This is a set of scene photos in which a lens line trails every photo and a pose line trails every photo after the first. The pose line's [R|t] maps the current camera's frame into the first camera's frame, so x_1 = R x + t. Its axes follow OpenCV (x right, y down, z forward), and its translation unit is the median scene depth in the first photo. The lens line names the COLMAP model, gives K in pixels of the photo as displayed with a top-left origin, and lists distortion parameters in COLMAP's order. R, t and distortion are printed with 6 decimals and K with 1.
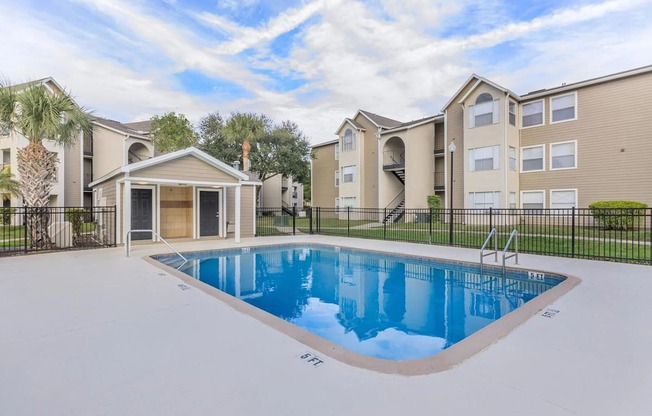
lens RADIAL K [[323.1, 0, 332.5], [0, 323.1, 210.3], [0, 0, 1]] dist [0.000859, 0.003131]
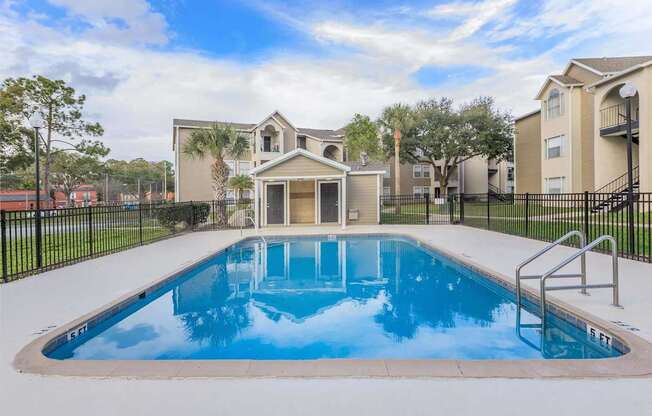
lens RADIAL K [[303.0, 0, 319.6], [0, 303.0, 201.5], [0, 0, 1]] dist [0.015188, 0.000289]
pose [[0.724855, -0.004219, -0.688888, 0.191597], [0.018676, 0.999734, 0.013529, -0.005564], [0.688648, -0.022672, 0.724741, 0.107830]]
